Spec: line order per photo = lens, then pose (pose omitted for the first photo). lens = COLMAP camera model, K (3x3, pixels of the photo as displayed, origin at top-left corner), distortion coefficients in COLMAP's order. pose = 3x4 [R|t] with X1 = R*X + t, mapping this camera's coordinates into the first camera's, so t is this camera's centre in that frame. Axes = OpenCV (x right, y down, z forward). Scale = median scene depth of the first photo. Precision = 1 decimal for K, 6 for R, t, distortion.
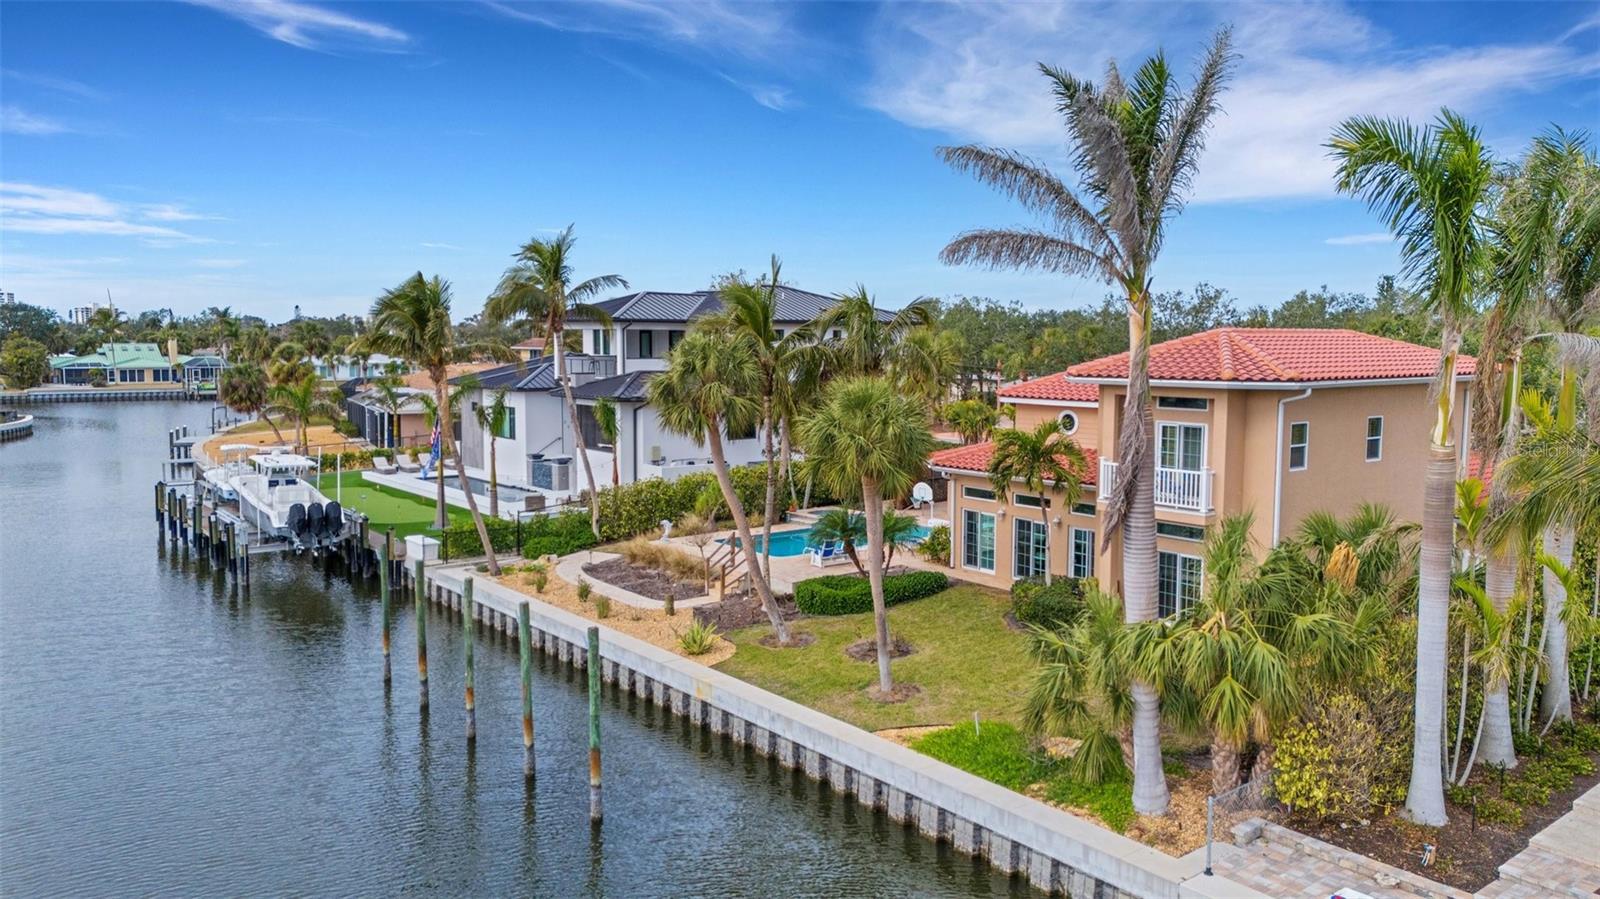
lens RADIAL K [[1132.3, 0, 802.0], [0, 1132.3, 448.2], [0, 0, 1]] dist [0.039980, -0.007180]
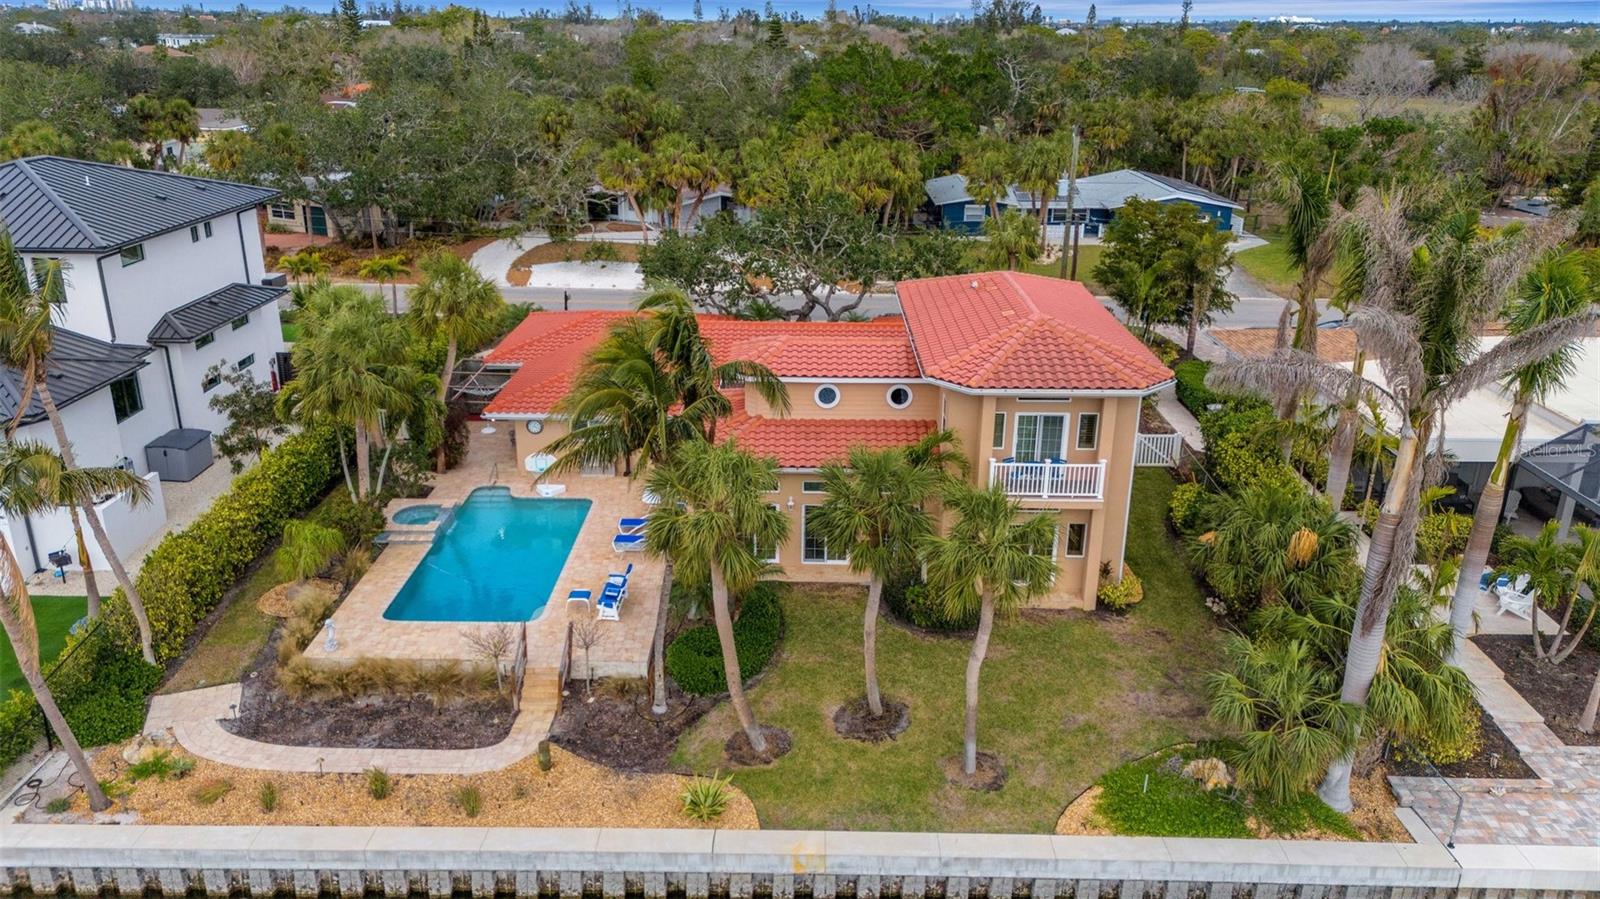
lens RADIAL K [[1132.3, 0, 806.3], [0, 1132.3, 433.2], [0, 0, 1]] dist [0.039980, -0.007180]
pose [[0.627948, -0.246554, 0.738169, -0.639289], [0.065747, 0.961907, 0.265354, -0.320508], [-0.775473, -0.118096, 0.620237, 0.528957]]
